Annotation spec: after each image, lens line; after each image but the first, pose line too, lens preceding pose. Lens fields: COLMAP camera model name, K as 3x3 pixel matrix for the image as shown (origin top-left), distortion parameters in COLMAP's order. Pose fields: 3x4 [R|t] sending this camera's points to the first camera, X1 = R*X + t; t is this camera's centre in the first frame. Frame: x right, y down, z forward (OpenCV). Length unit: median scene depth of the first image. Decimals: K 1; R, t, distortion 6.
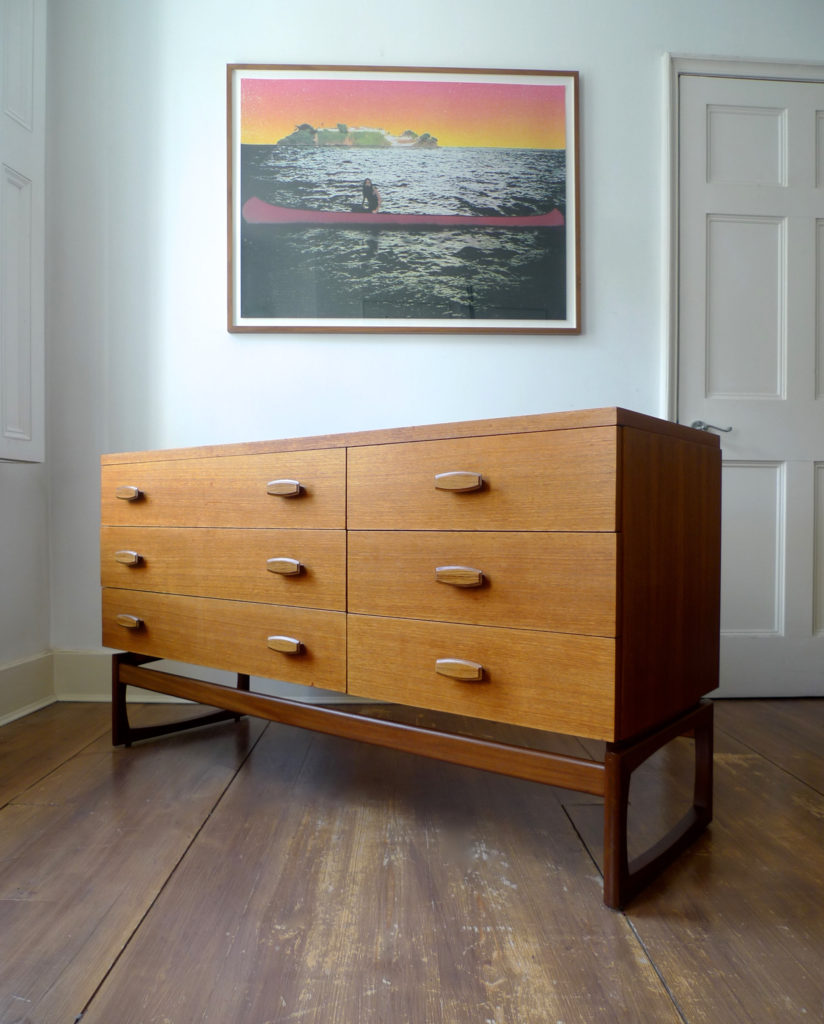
lens RADIAL K [[777.8, 0, 410.9], [0, 777.8, 549.9], [0, 0, 1]] dist [-0.040686, 0.003542]
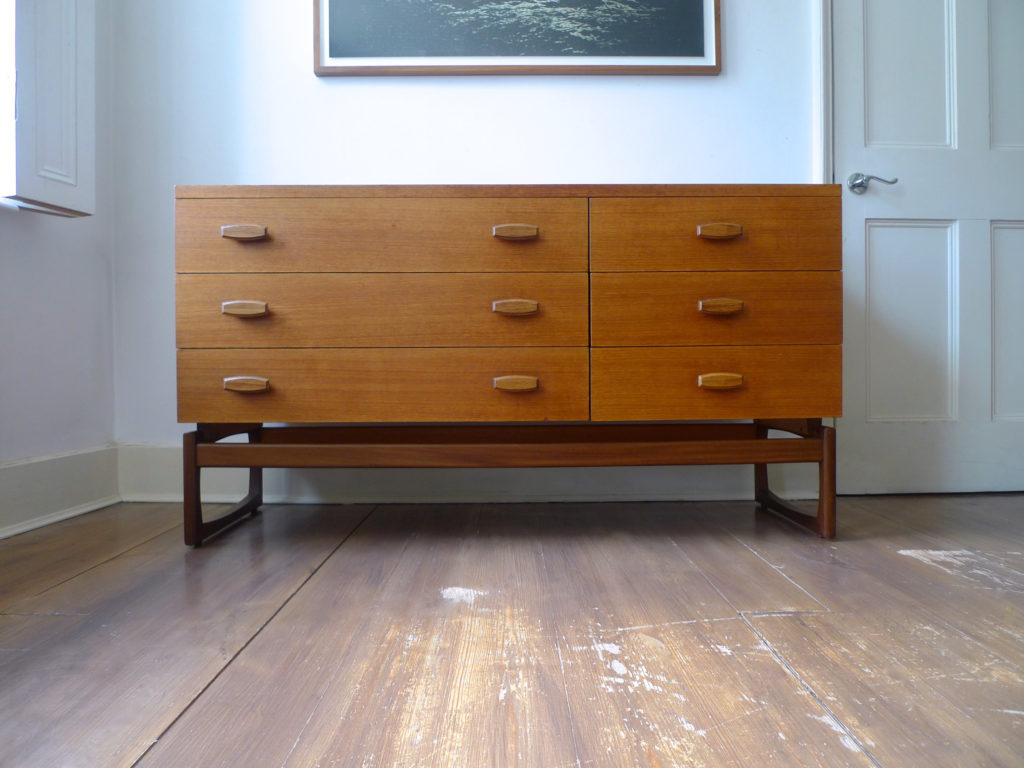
lens RADIAL K [[726.0, 0, 511.5], [0, 726.0, 381.9], [0, 0, 1]] dist [-0.038844, 0.002559]
pose [[0.999855, -0.009626, -0.014042, -0.008470], [0.009495, 0.999911, -0.009326, 0.086523], [0.014130, 0.009192, 0.999858, 0.232901]]
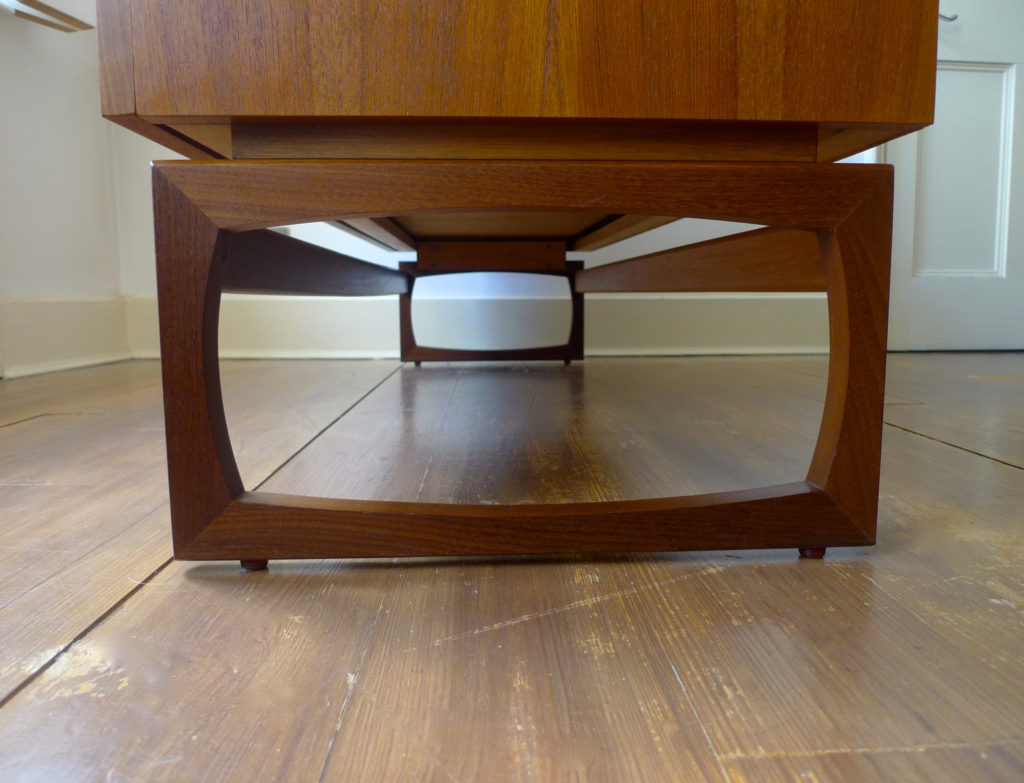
lens RADIAL K [[749.1, 0, 521.8], [0, 749.1, 389.4], [0, 0, 1]] dist [-0.033130, -0.006121]
pose [[0.999516, -0.014041, 0.027756, -0.085479], [0.011389, 0.995554, 0.093498, 0.189507], [-0.028945, -0.093136, 0.995233, 0.246010]]
